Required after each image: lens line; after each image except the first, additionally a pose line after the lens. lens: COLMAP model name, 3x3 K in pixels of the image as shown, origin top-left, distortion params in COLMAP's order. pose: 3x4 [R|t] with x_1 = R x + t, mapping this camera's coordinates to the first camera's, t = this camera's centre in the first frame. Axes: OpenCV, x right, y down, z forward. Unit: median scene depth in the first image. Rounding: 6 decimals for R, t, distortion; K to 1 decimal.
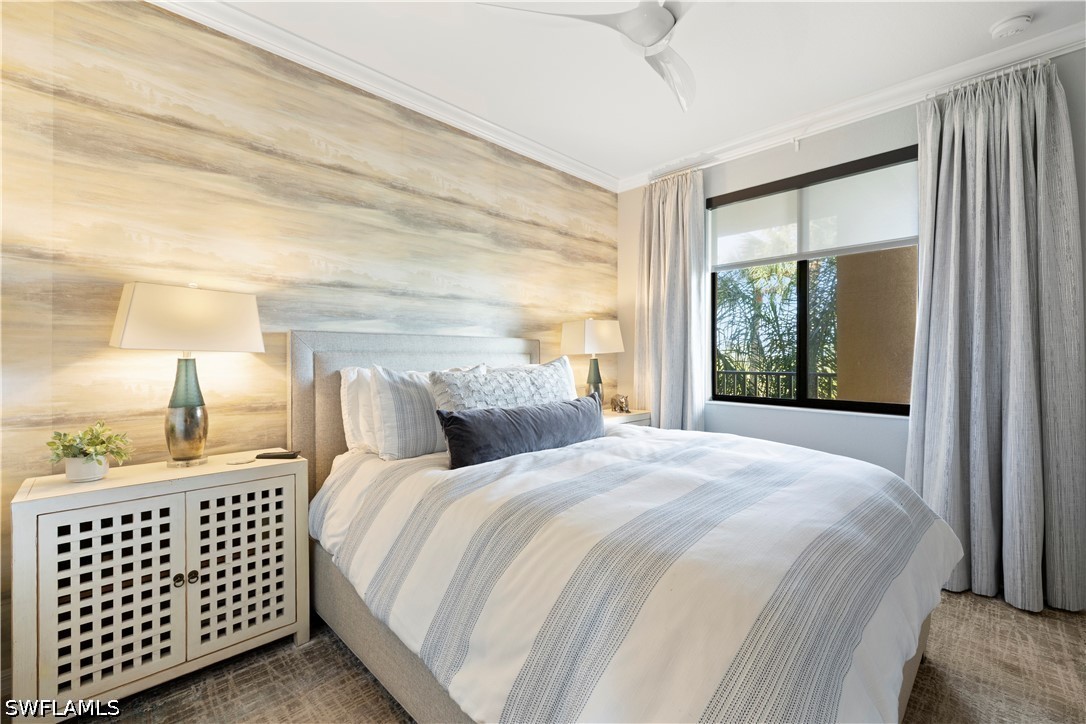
lens RADIAL K [[461.9, 0, 541.9], [0, 461.9, 358.3], [0, 0, 1]] dist [-0.007973, 0.000178]
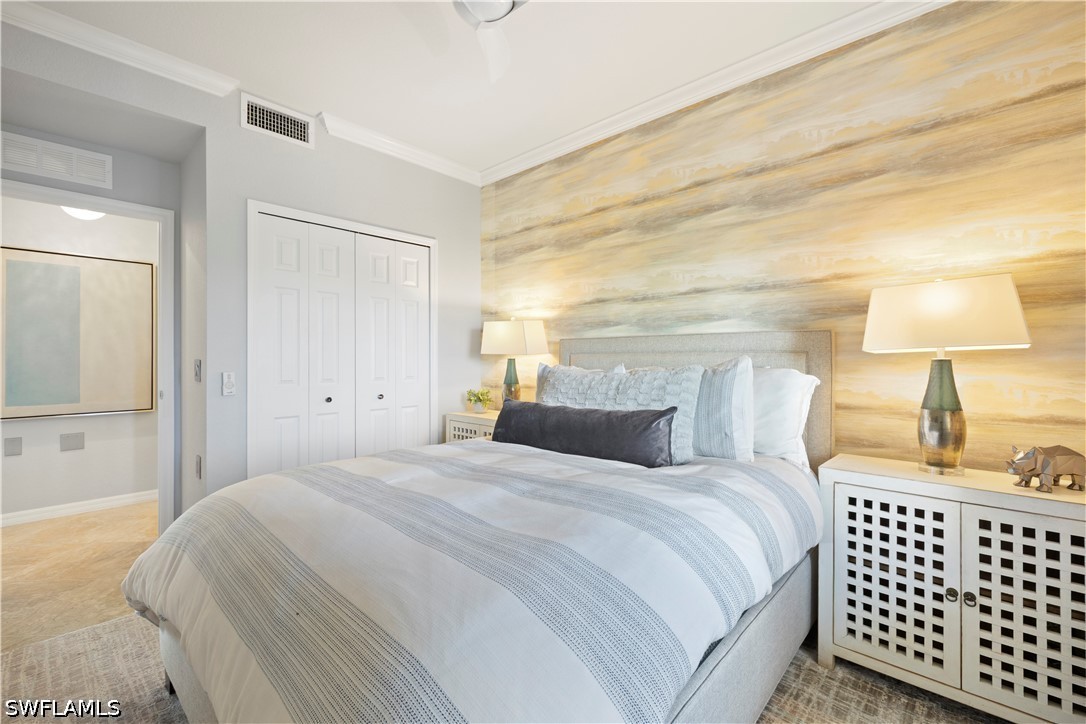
lens RADIAL K [[448.6, 0, 548.2], [0, 448.6, 341.8], [0, 0, 1]] dist [0.008820, -0.000627]
pose [[0.075961, -0.038447, -0.996369, 0.103269], [-0.002211, 0.999247, -0.038726, 0.000206], [0.997108, 0.005145, 0.075819, 0.101590]]
